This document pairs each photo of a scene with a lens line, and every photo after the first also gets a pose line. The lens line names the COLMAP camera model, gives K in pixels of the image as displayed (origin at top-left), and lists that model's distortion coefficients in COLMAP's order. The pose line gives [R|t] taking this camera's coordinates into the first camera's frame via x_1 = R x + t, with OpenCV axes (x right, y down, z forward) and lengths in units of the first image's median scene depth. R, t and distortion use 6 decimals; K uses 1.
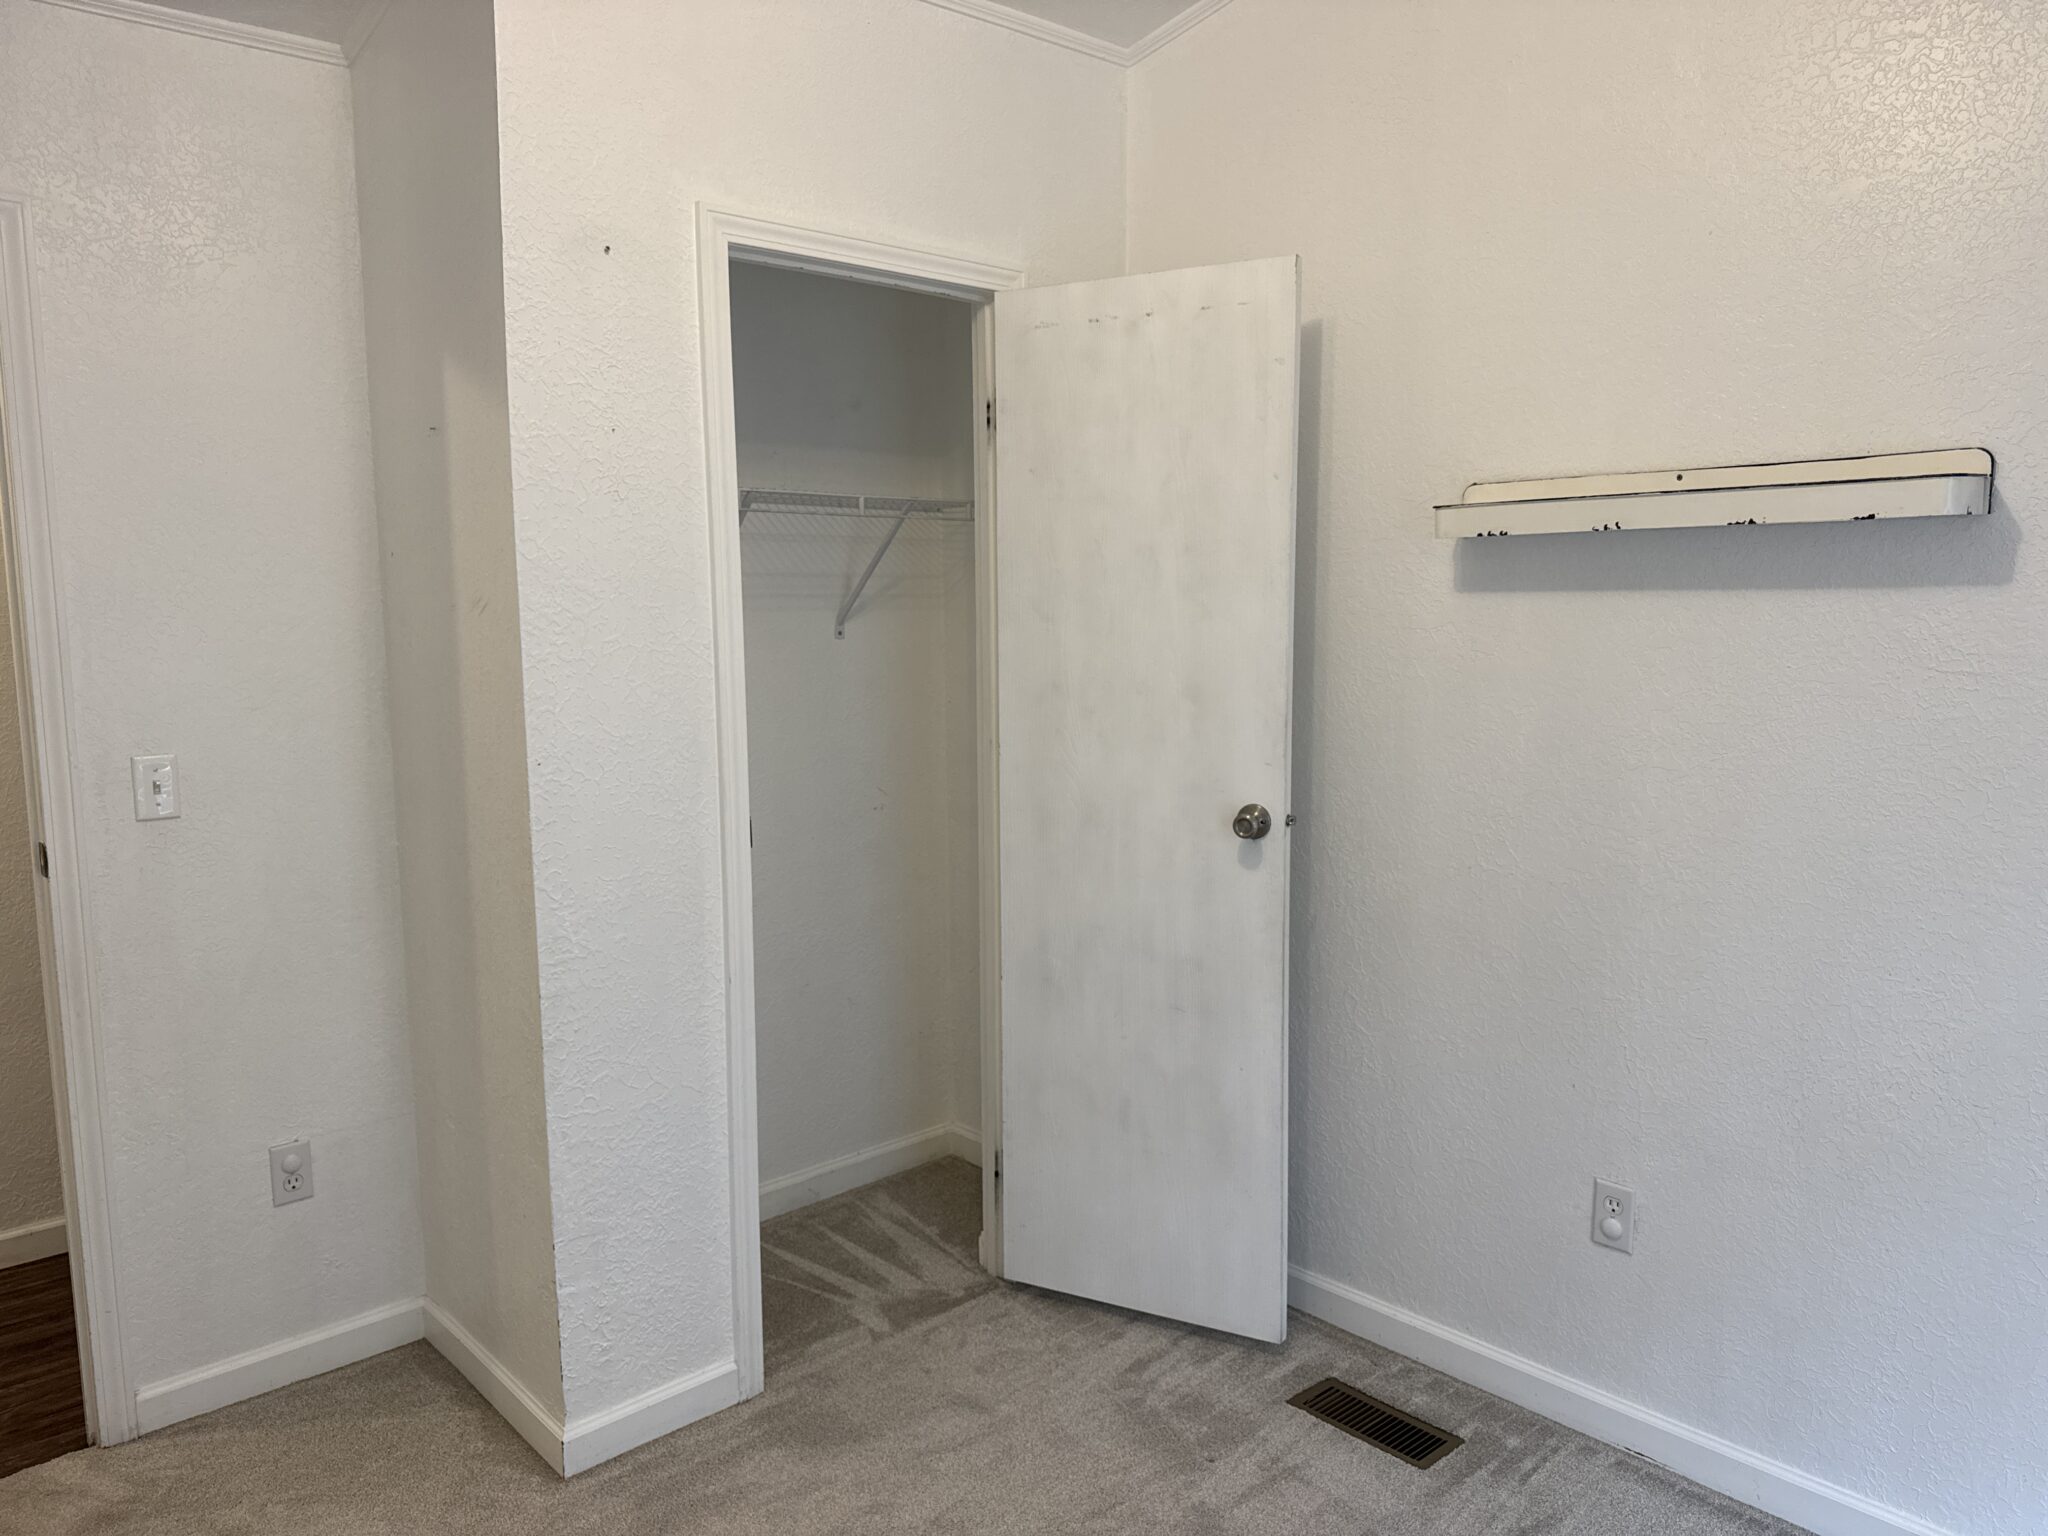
lens RADIAL K [[1420.2, 0, 1024.0], [0, 1420.2, 768.0], [0, 0, 1]] dist [-0.002508, -0.001281]
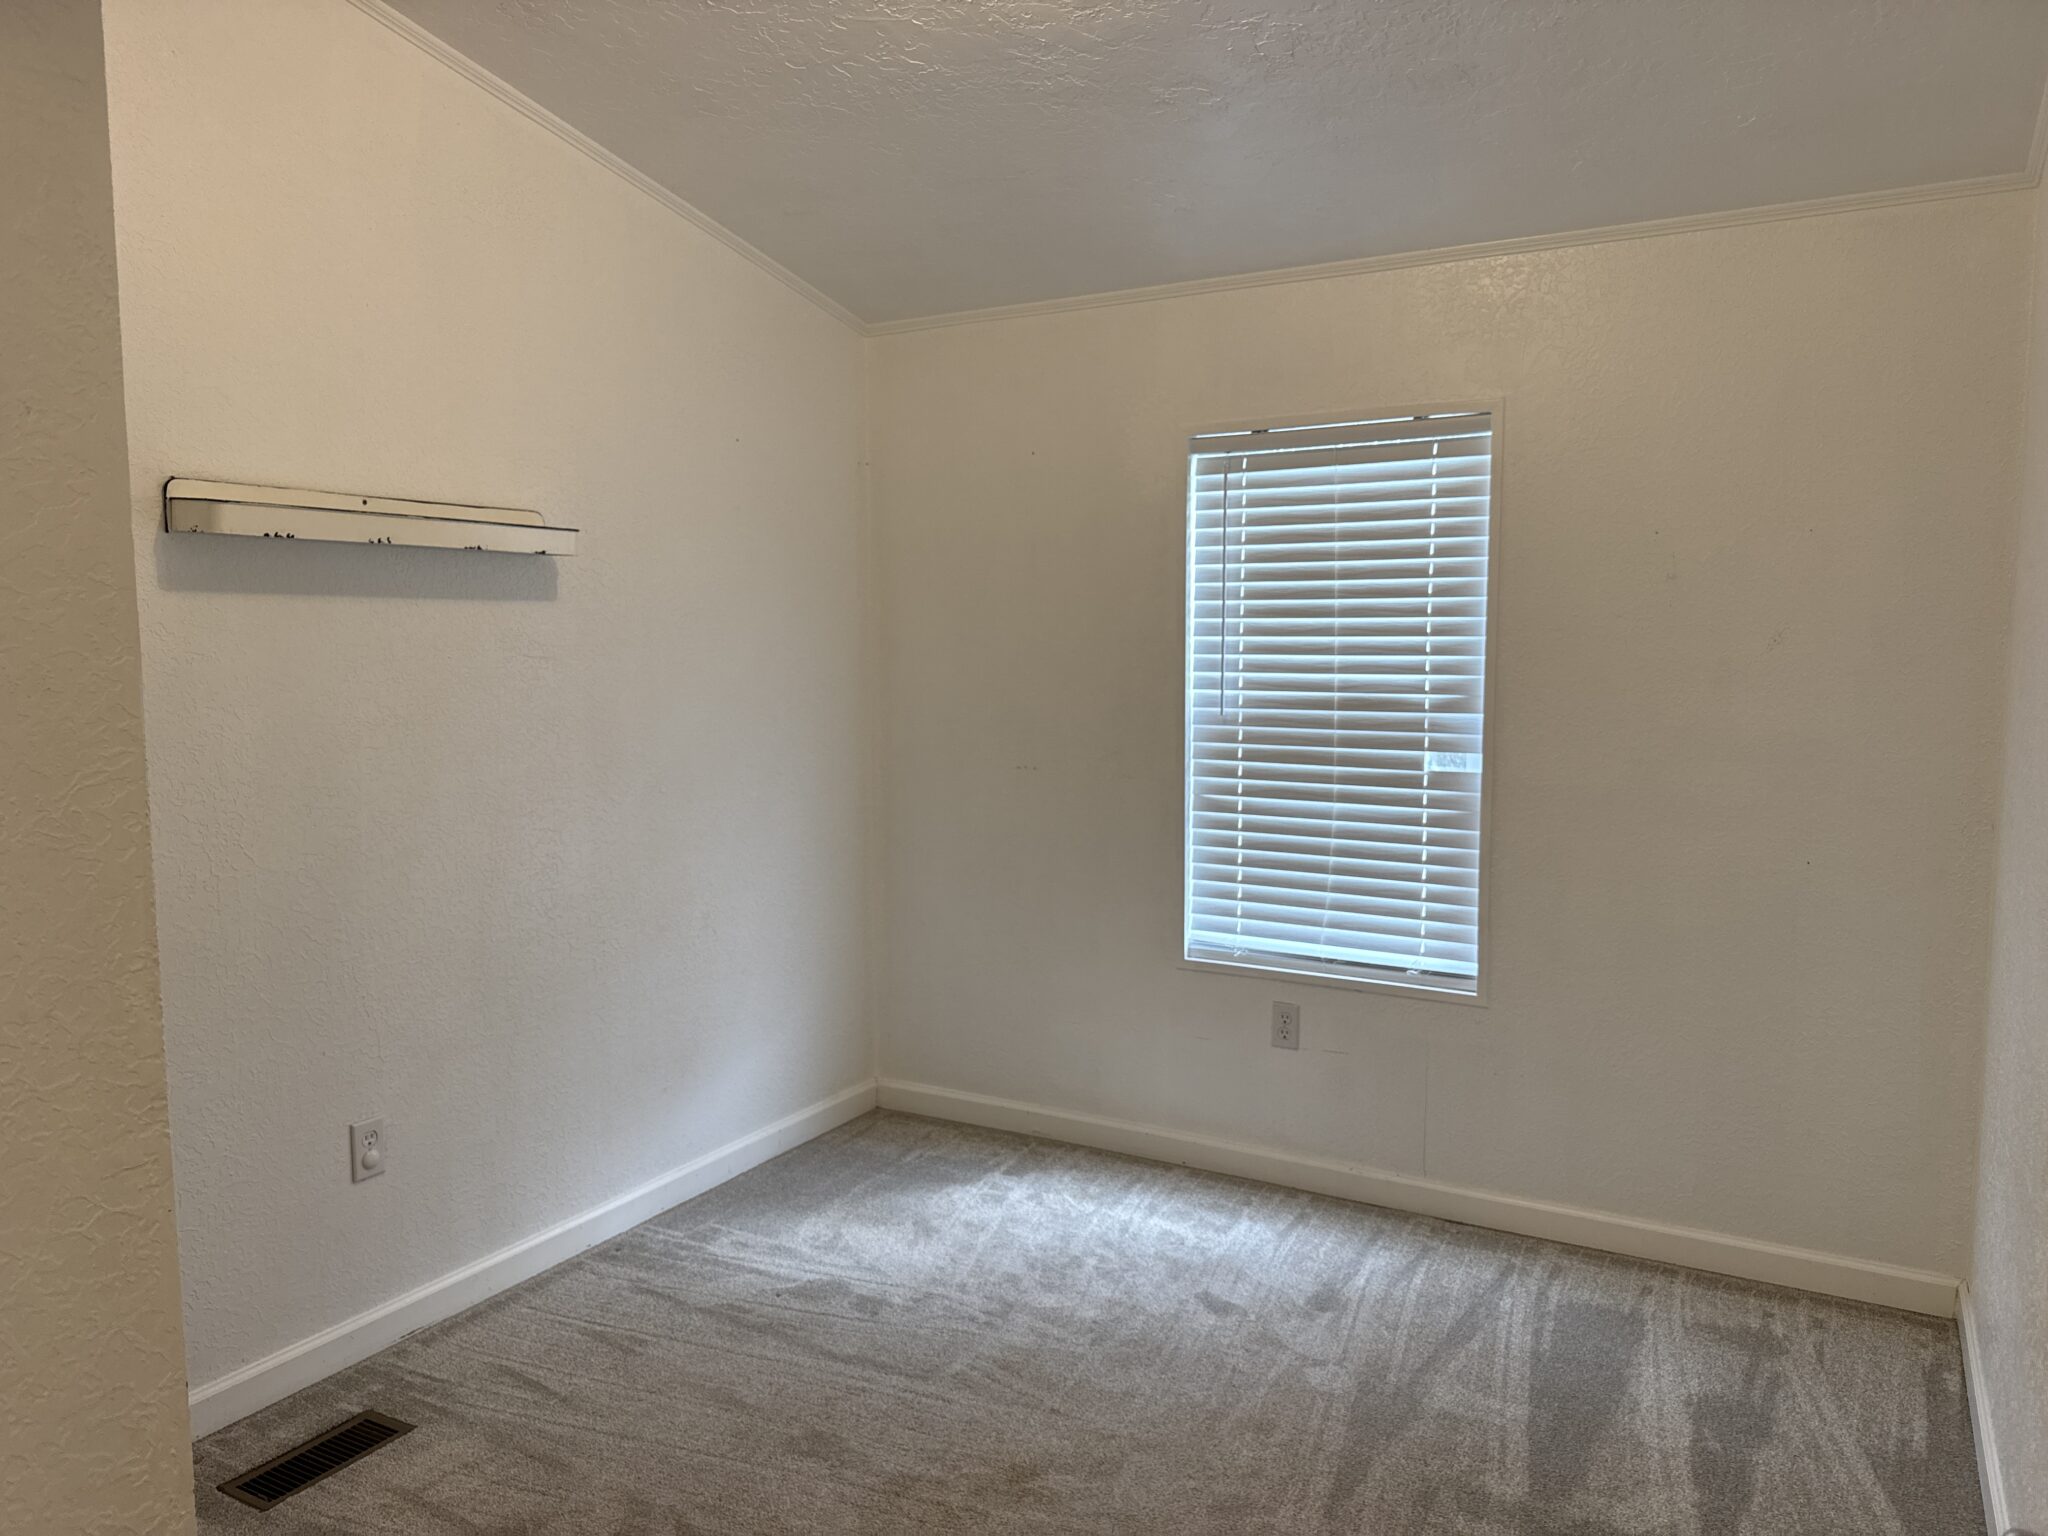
lens RADIAL K [[1420.2, 0, 1024.0], [0, 1420.2, 768.0], [0, 0, 1]] dist [-0.002508, -0.001281]
pose [[-0.295496, -0.080294, 0.951964, -0.810936], [0.112698, 0.986574, 0.118195, -0.059849], [-0.948673, 0.142210, -0.282480, 0.801431]]
